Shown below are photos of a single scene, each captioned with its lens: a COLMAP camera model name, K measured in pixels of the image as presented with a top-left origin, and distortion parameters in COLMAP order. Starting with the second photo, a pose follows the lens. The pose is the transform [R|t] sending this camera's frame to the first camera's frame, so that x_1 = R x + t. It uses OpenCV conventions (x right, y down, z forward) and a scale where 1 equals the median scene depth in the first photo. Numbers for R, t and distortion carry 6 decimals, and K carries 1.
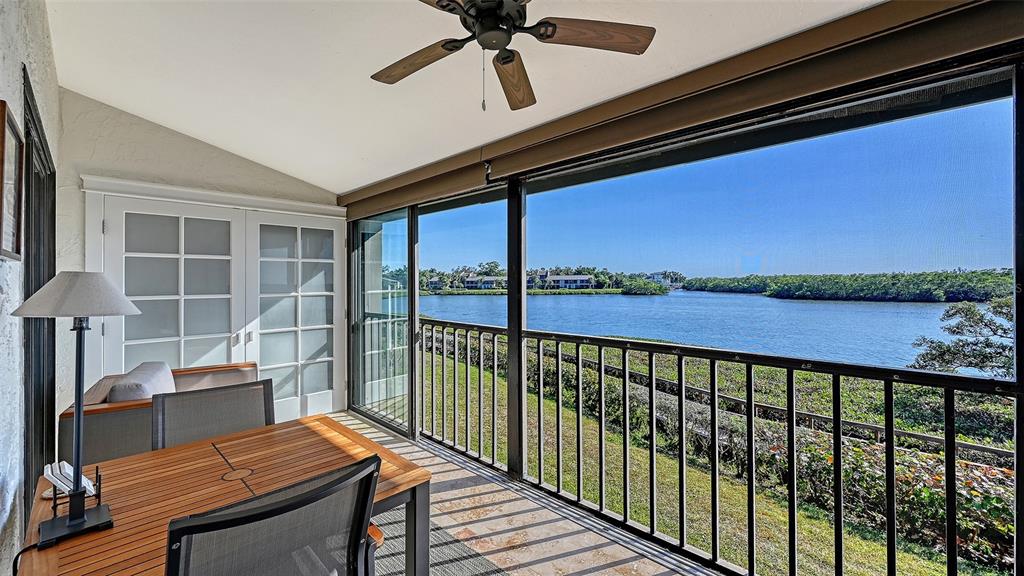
lens RADIAL K [[411.4, 0, 511.8], [0, 411.4, 282.9], [0, 0, 1]] dist [0.001894, 0.000198]
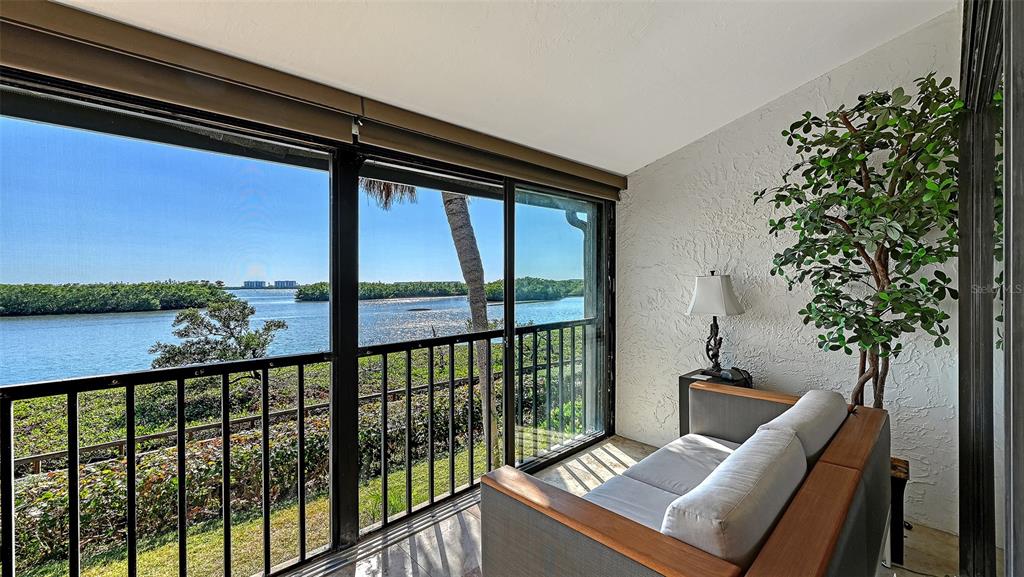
lens RADIAL K [[413.5, 0, 507.6], [0, 413.5, 288.6], [0, 0, 1]] dist [-0.003143, -0.000094]
pose [[0.055769, -0.000590, 0.998444, -0.034240], [0.012146, 0.999926, -0.000088, -0.000181], [-0.998370, 0.012132, 0.055772, 0.025597]]
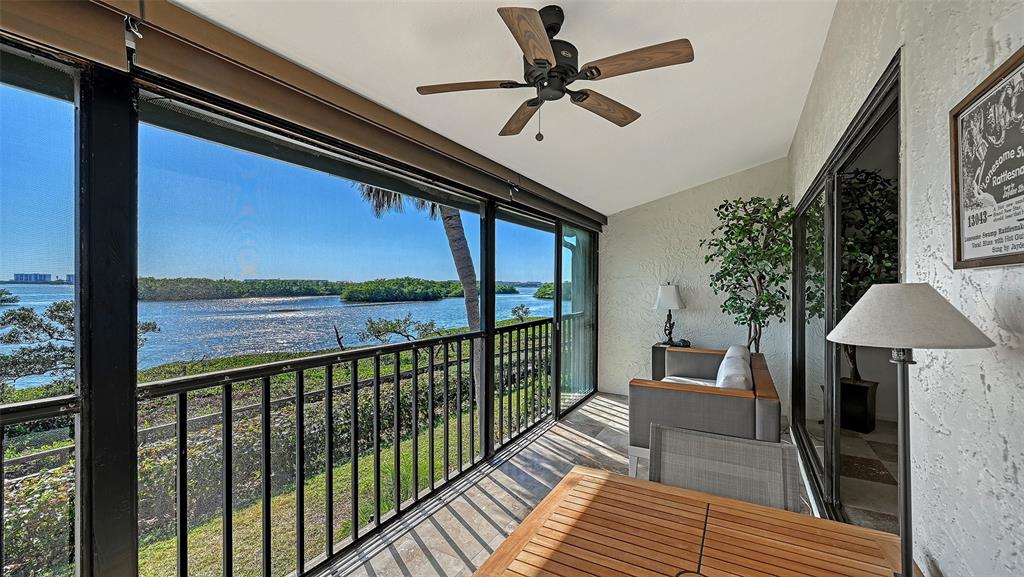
lens RADIAL K [[413.5, 0, 518.1], [0, 413.5, 285.3], [0, 0, 1]] dist [-0.003143, -0.000094]
pose [[-0.256812, 0.008332, 0.966426, -0.120697], [-0.003973, 0.999945, -0.009677, -0.001496], [-0.966453, -0.006325, -0.256764, 0.142665]]
